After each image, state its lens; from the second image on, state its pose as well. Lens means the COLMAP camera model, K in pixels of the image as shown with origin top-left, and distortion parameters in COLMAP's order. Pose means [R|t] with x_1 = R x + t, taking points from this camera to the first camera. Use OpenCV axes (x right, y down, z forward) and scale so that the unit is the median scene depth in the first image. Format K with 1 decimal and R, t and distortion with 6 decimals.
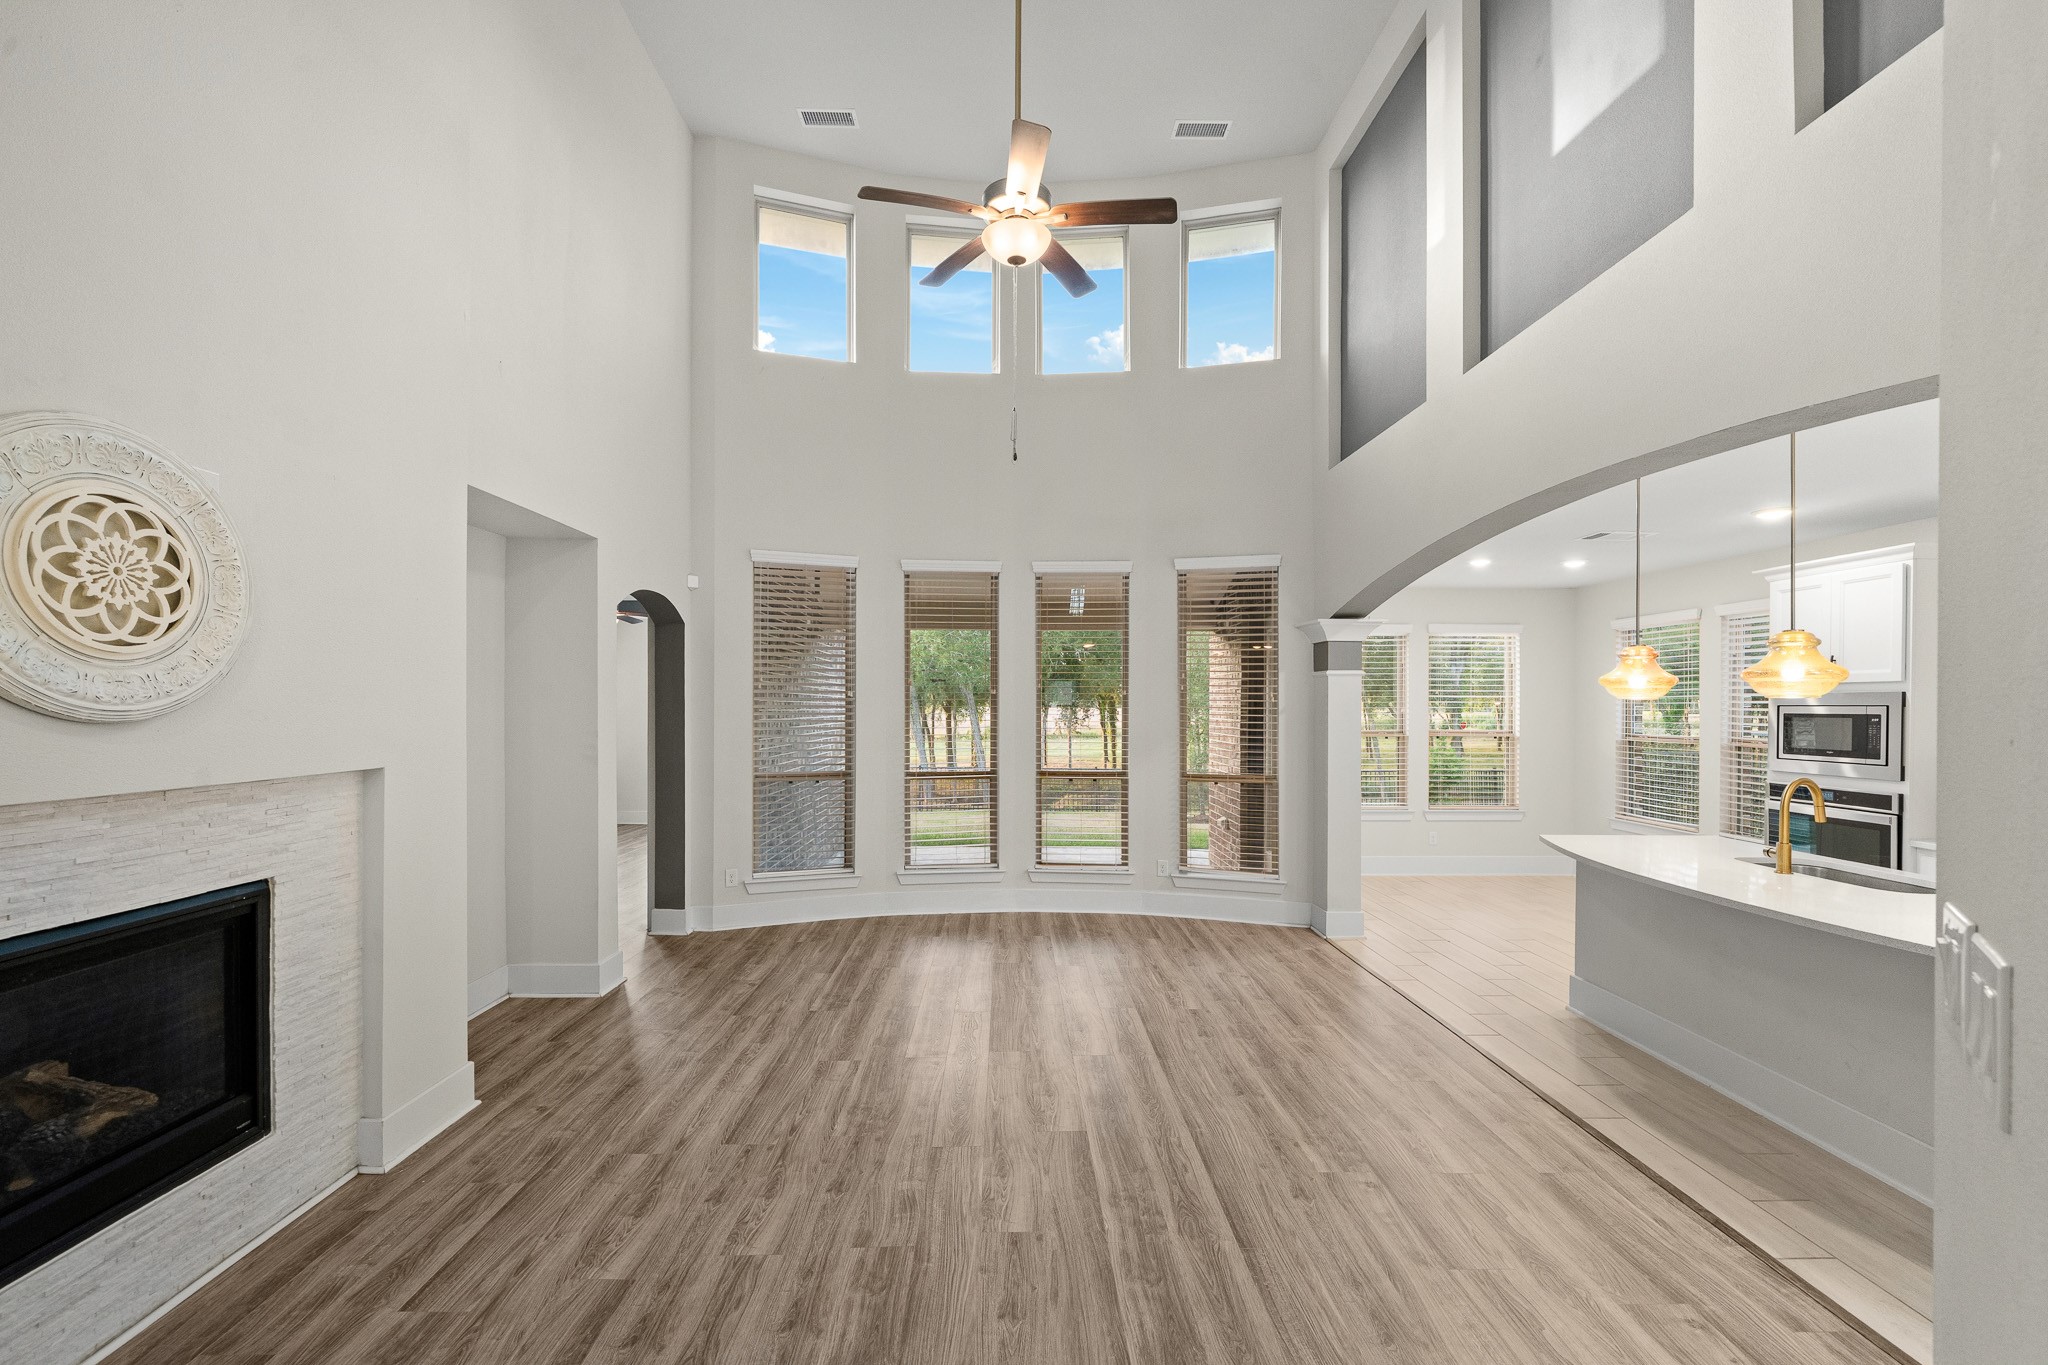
lens RADIAL K [[804.3, 0, 1027.8], [0, 804.3, 720.4], [0, 0, 1]] dist [-0.003685, -0.000094]
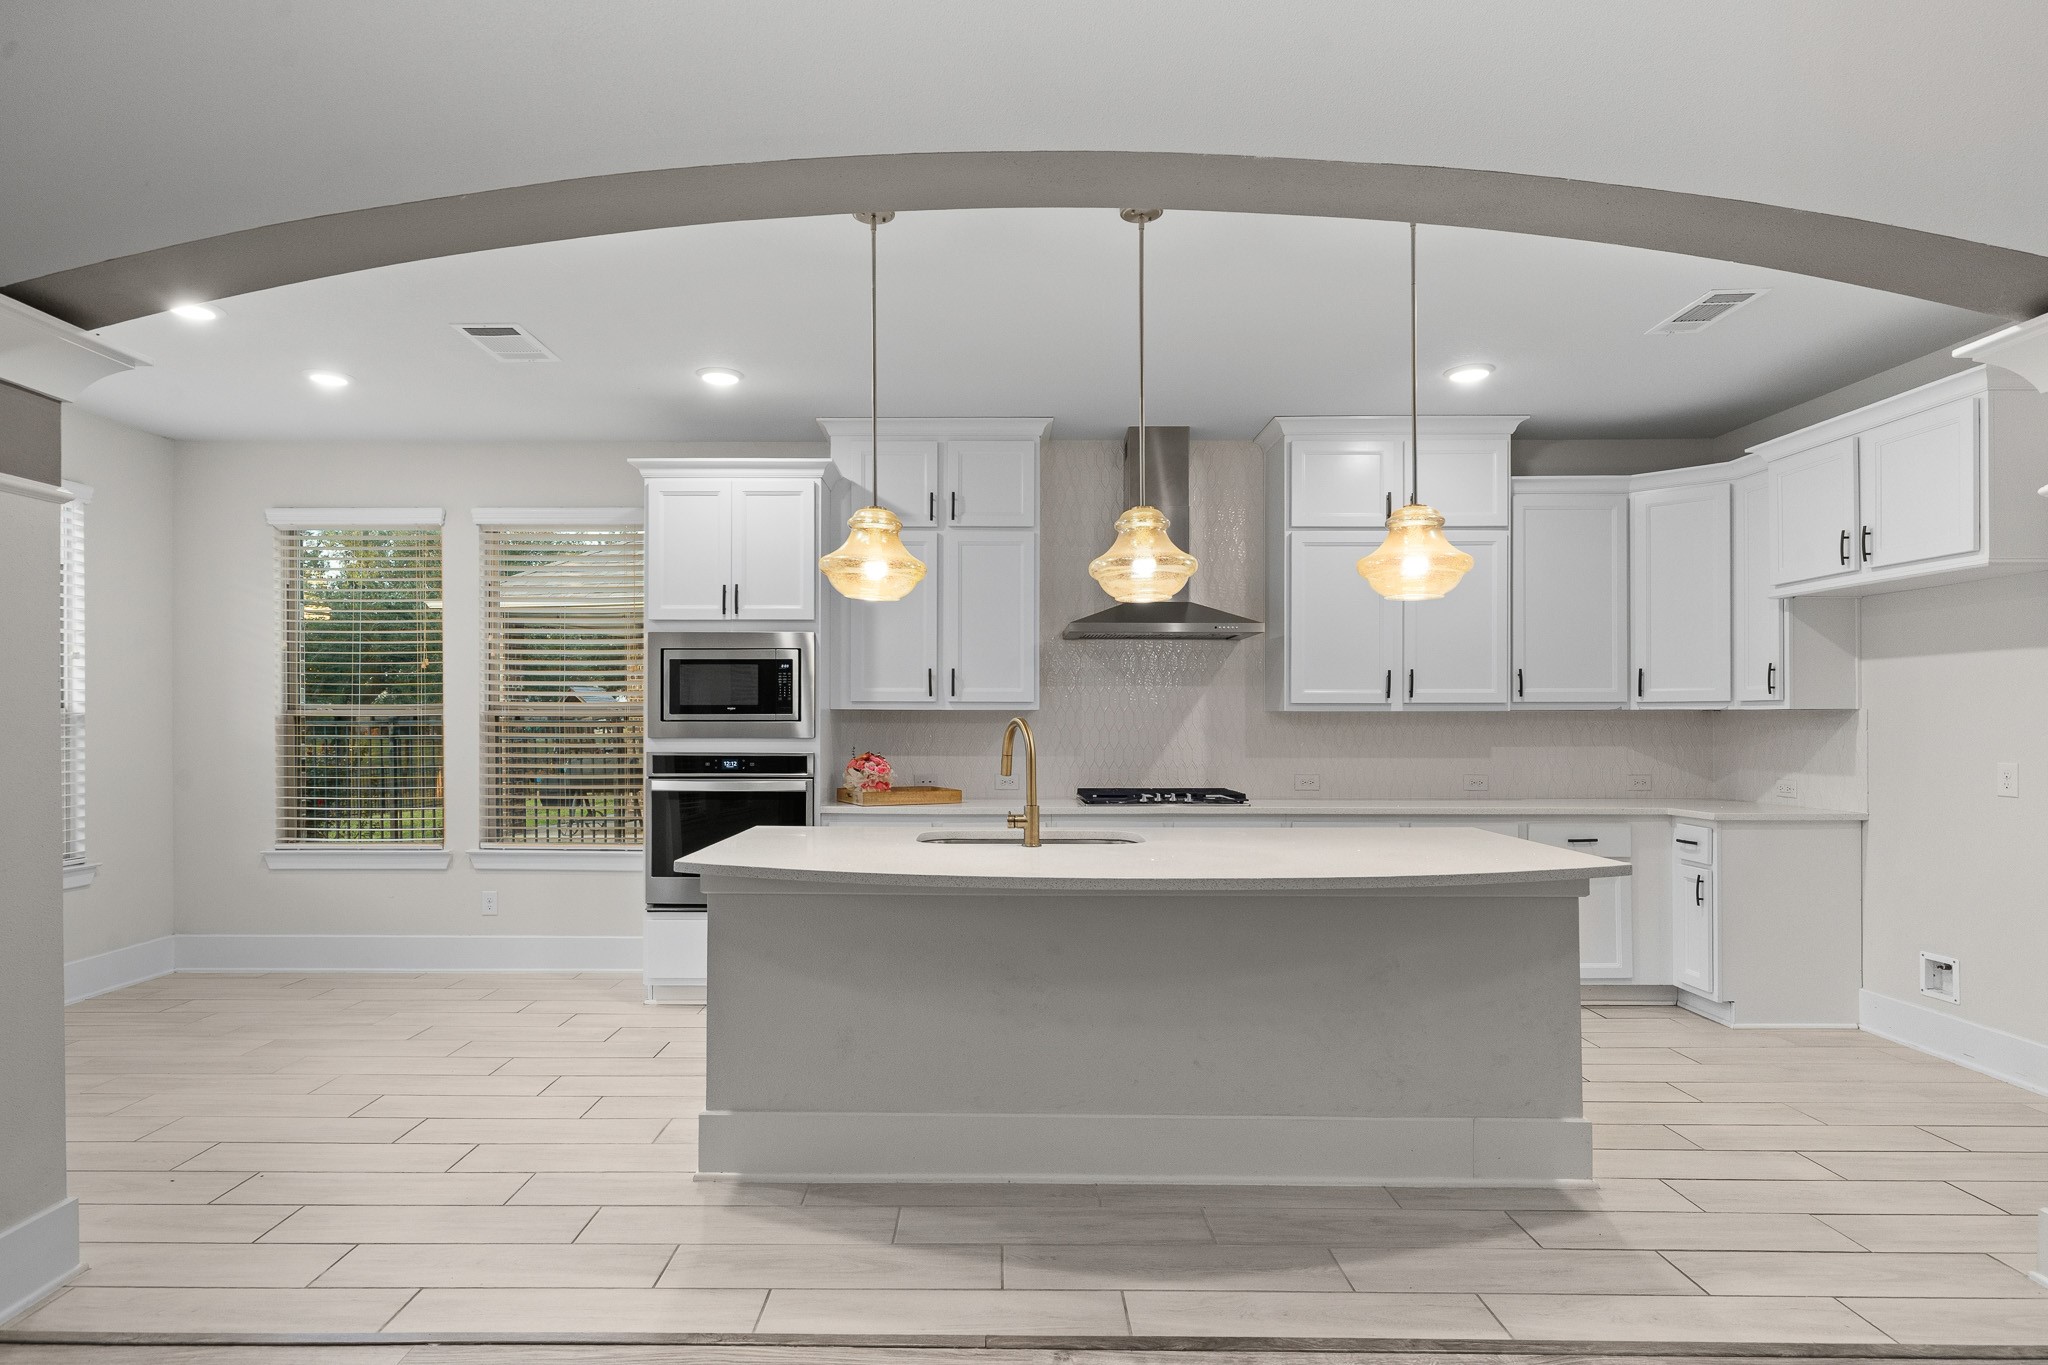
lens RADIAL K [[1057.1, 0, 992.3], [0, 1057.1, 714.1], [0, 0, 1]] dist [0.002073, 0.000136]
pose [[0.035782, -0.003075, 0.999355, -0.022552], [0.016119, 0.999867, 0.002500, 0.051213], [-0.999230, 0.016019, 0.035827, 0.777125]]
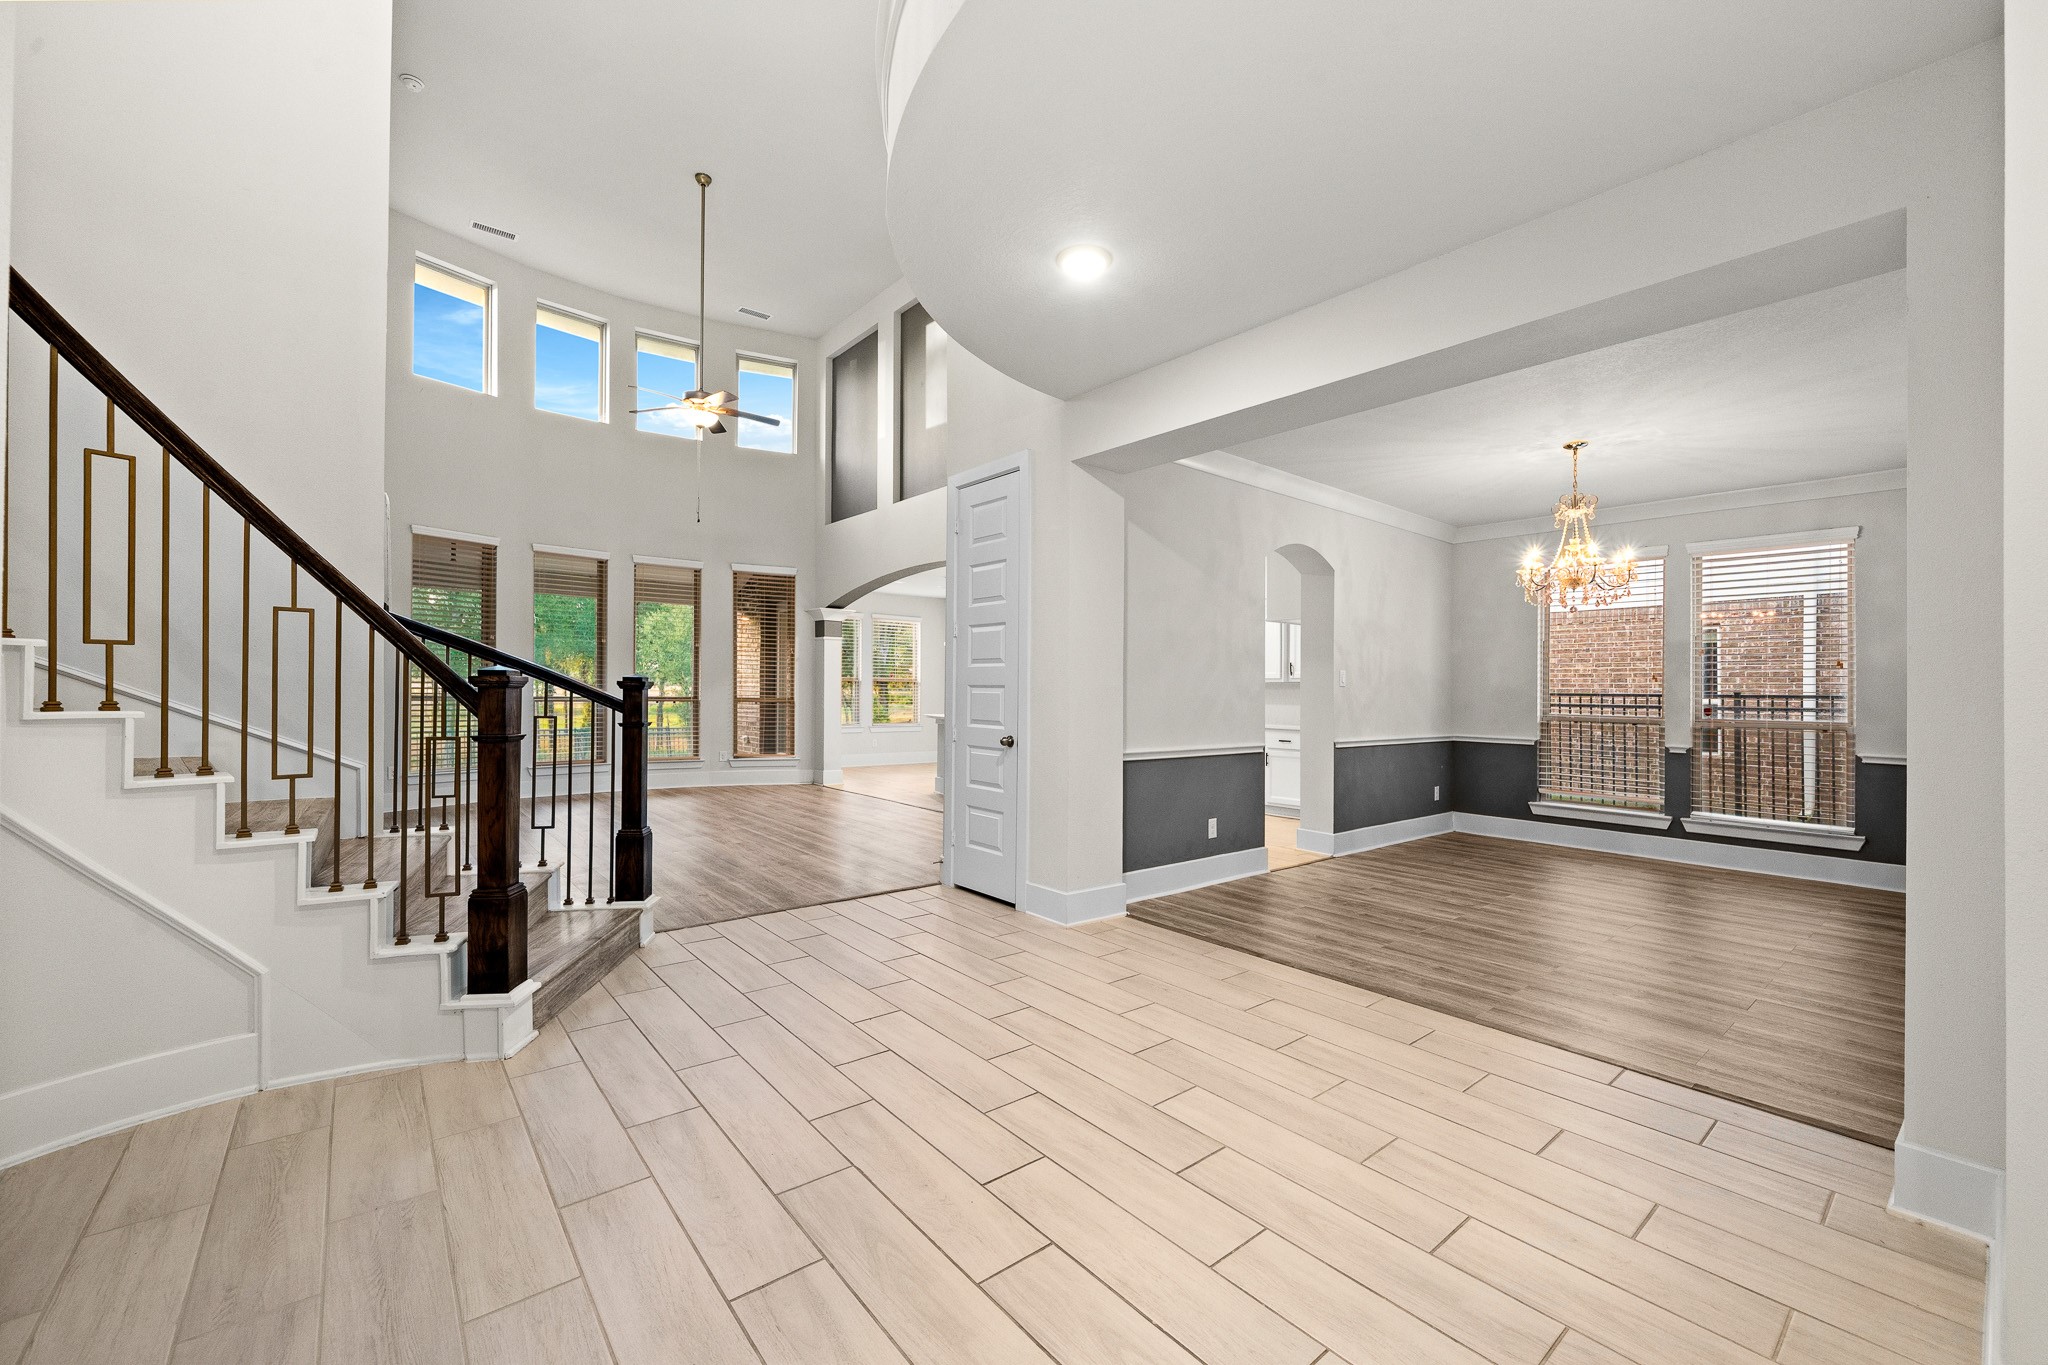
lens RADIAL K [[804.3, 0, 1037.0], [0, 804.3, 690.7], [0, 0, 1]] dist [-0.003685, -0.000094]
pose [[0.777669, 0.005737, 0.628648, -0.501177], [-0.000585, 0.999965, -0.008402, 0.095845], [-0.628674, 0.006166, 0.777645, -0.901997]]
